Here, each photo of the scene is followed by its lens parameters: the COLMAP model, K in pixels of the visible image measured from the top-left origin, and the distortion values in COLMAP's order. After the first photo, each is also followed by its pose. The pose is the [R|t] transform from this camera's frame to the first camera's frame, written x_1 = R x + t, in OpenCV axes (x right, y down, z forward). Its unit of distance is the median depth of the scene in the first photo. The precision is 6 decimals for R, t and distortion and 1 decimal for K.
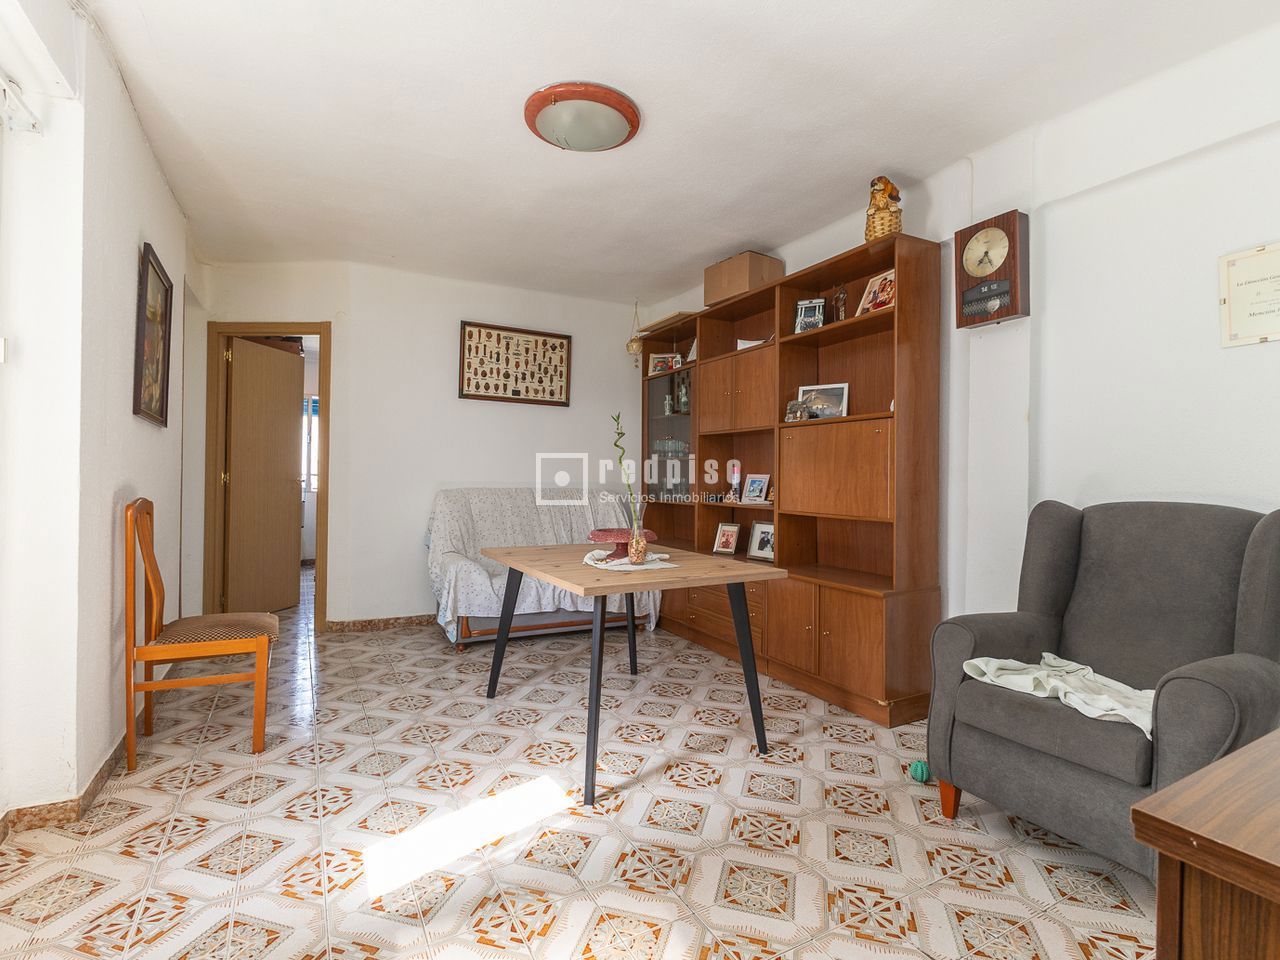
lens RADIAL K [[620.0, 0, 639.5], [0, 620.0, 474.6], [0, 0, 1]] dist [0.009933, -0.001081]
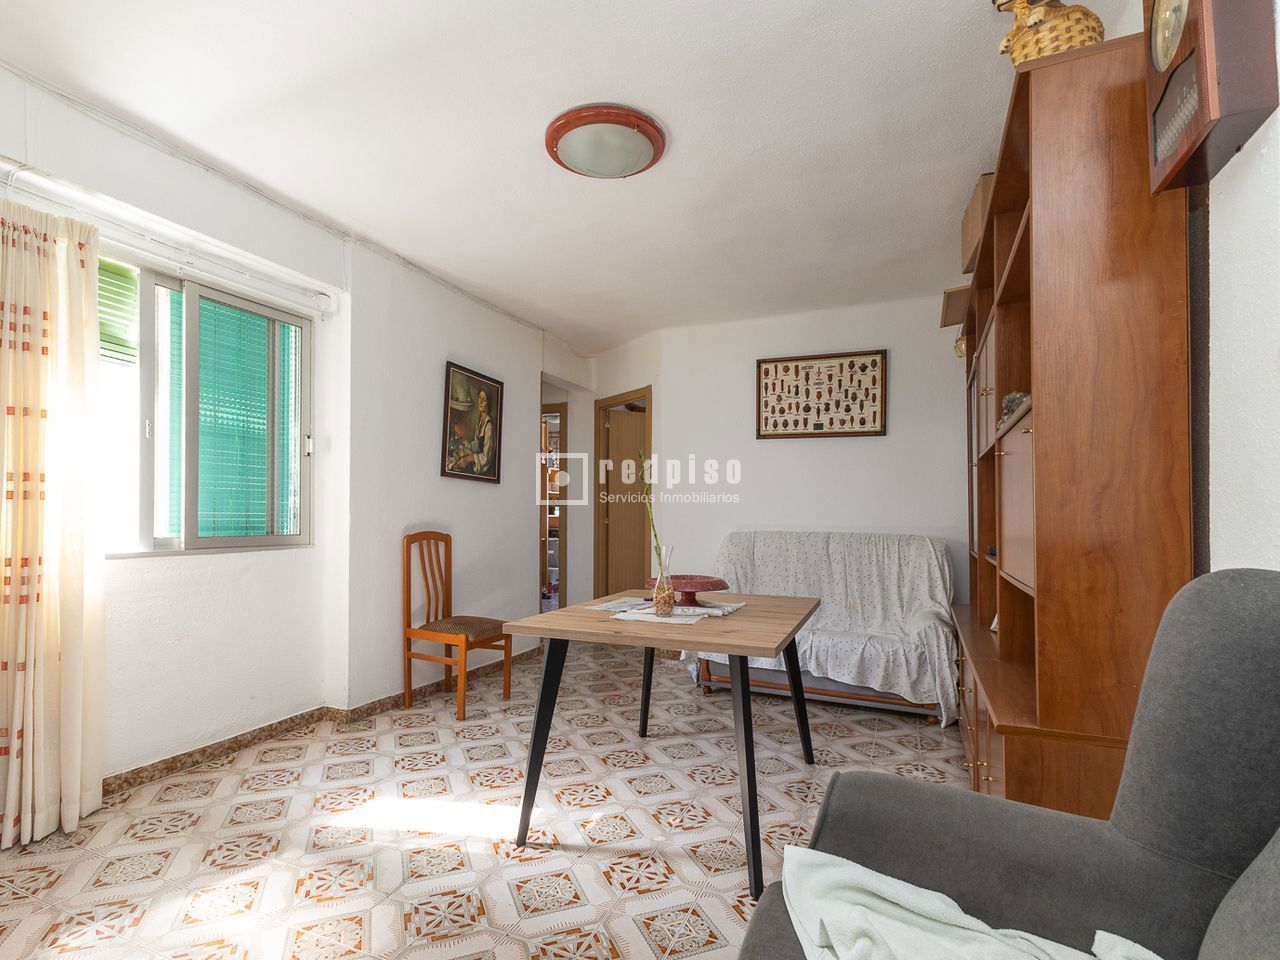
lens RADIAL K [[636.9, 0, 639.8], [0, 636.9, 513.9], [0, 0, 1]] dist [0.005026, 0.000178]
pose [[0.616135, -0.007115, -0.787608, 0.375933], [-0.001650, 0.999945, -0.010324, 0.004986], [0.787639, 0.007660, 0.616090, 0.231560]]
